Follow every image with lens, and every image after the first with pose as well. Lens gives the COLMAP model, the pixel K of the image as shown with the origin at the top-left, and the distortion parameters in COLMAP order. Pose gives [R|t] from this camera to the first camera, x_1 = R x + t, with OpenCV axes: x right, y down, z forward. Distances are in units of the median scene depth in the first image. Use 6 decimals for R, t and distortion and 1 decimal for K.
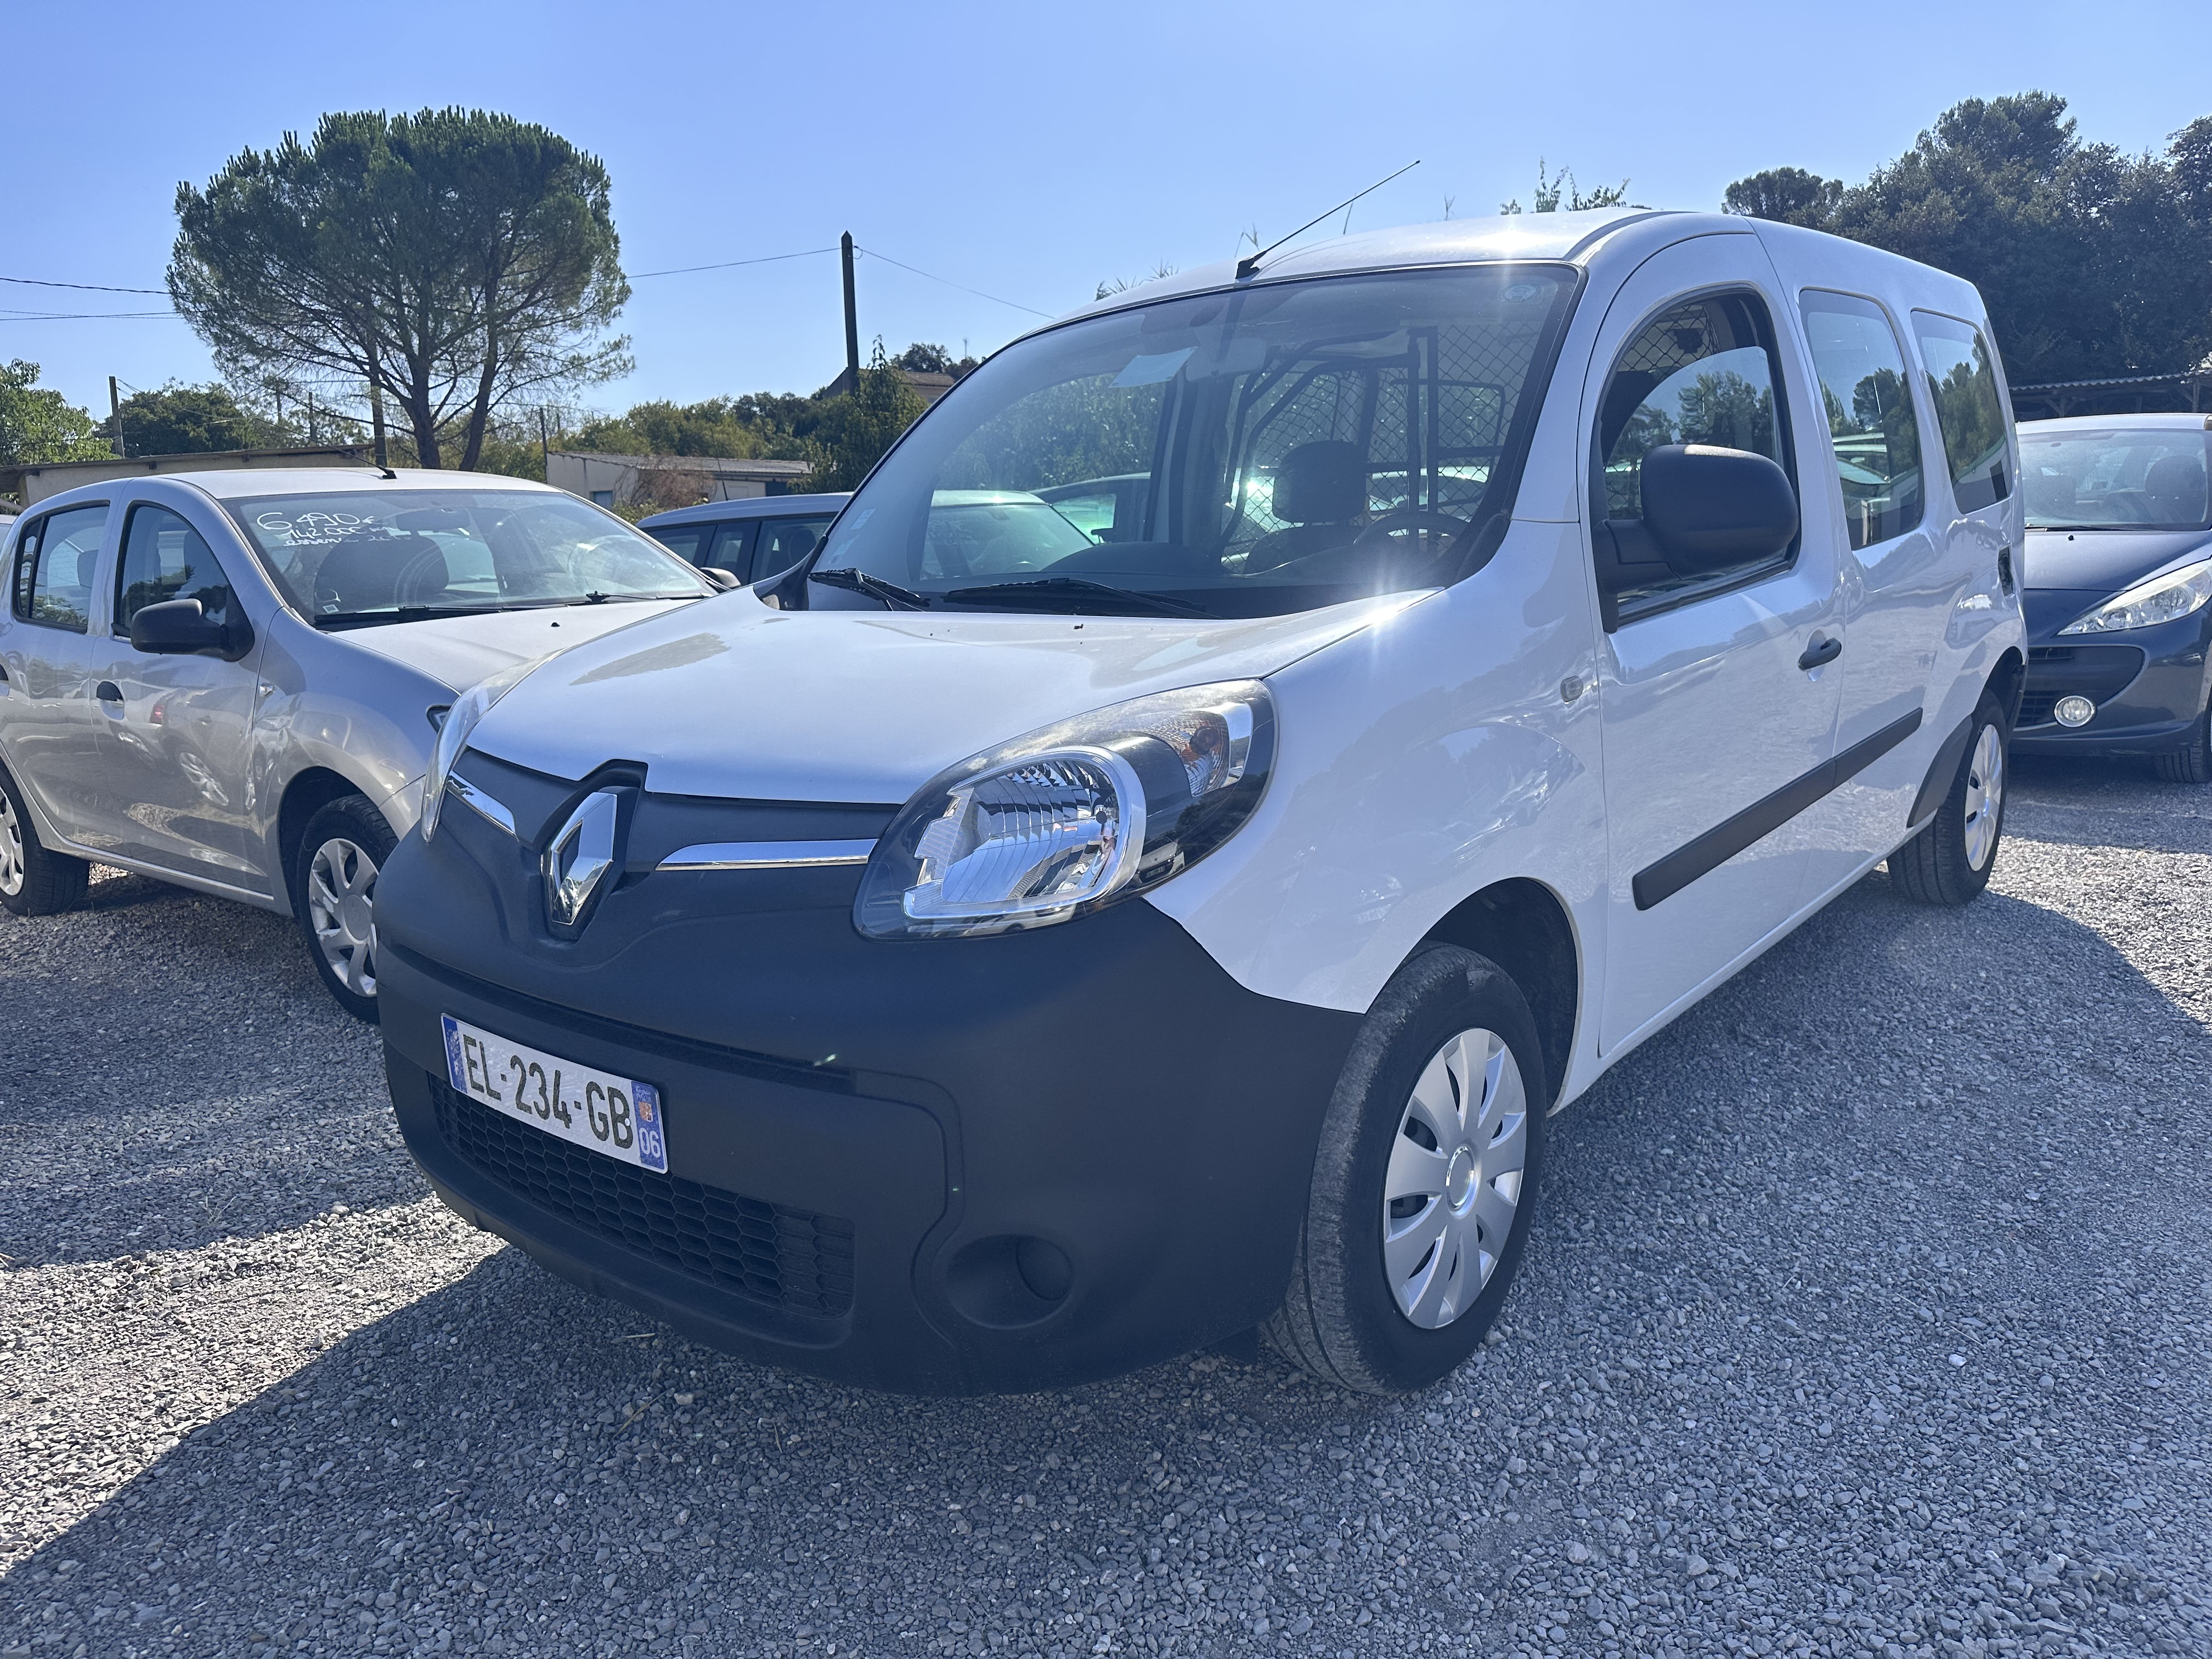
lens RADIAL K [[1631.7, 0, 1106.0], [0, 1631.7, 829.5], [0, 0, 1]] dist [0.021821, -0.012936]
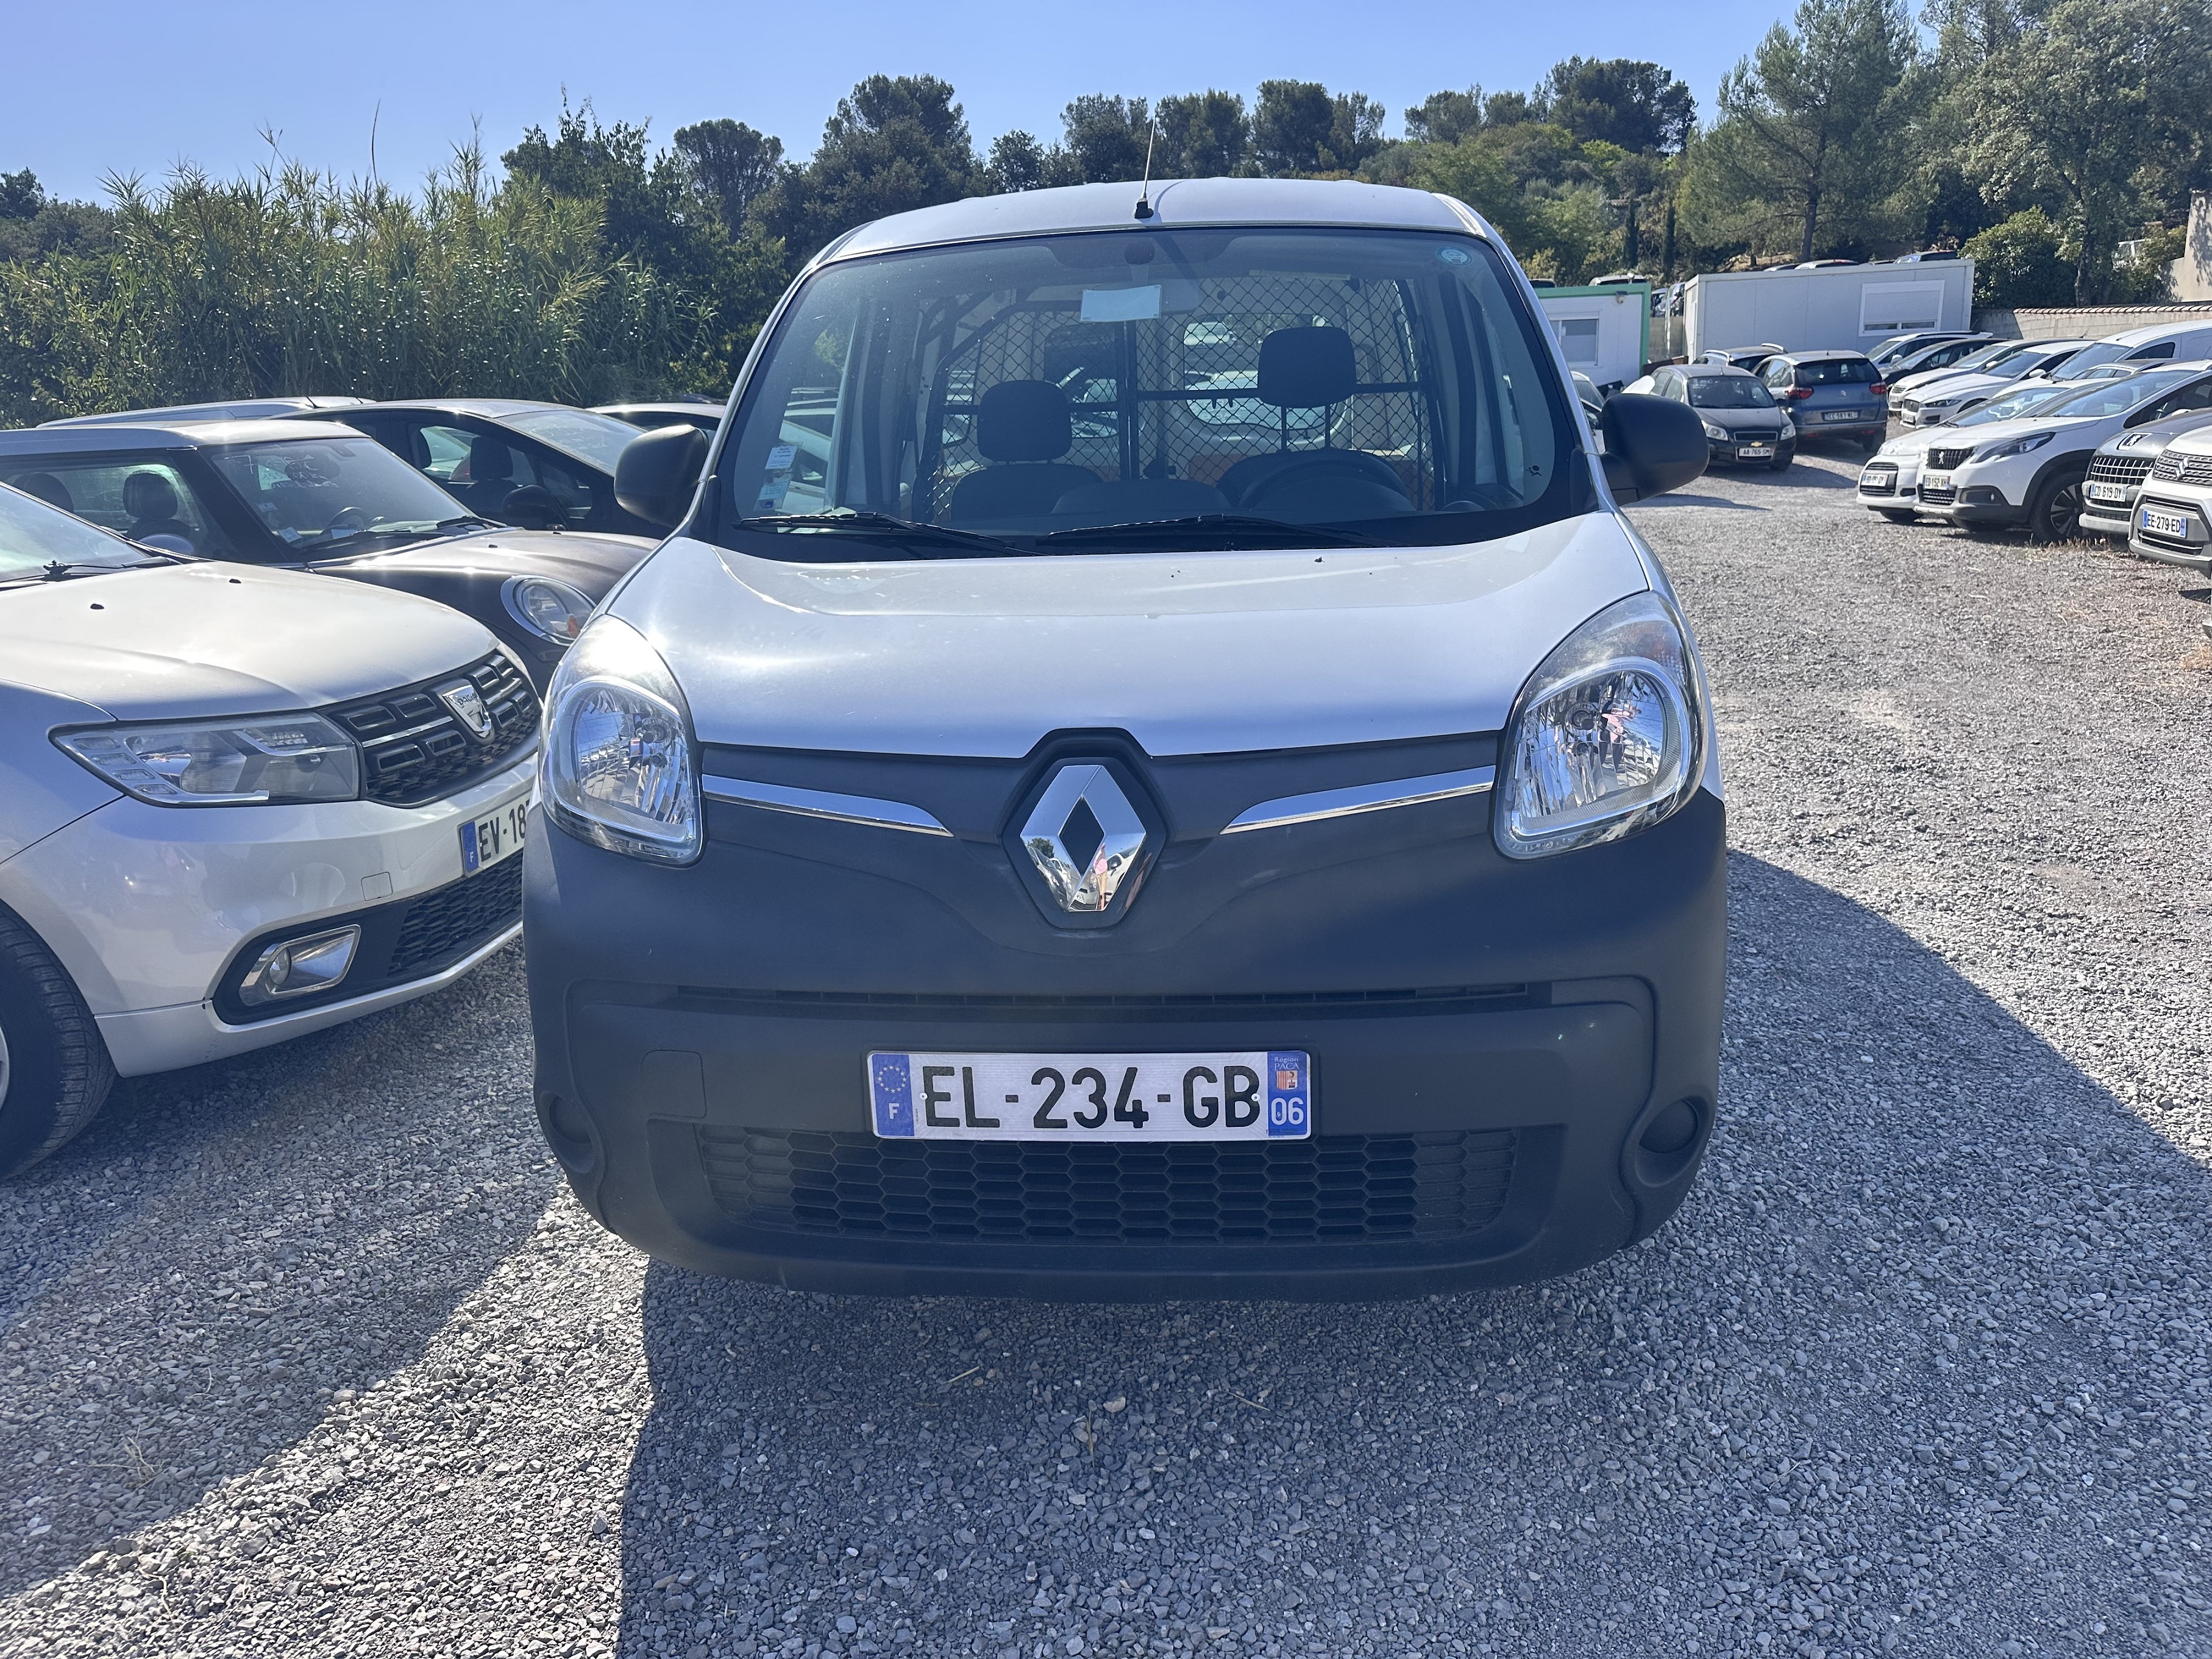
lens RADIAL K [[1631.6, 0, 1106.0], [0, 1631.6, 829.5], [0, 0, 1]] dist [0.021821, -0.012936]
pose [[0.809230, -0.139696, 0.570641, -0.814867], [0.120031, 0.990143, 0.072175, -0.050075], [-0.575099, 0.010088, 0.818022, 0.250416]]
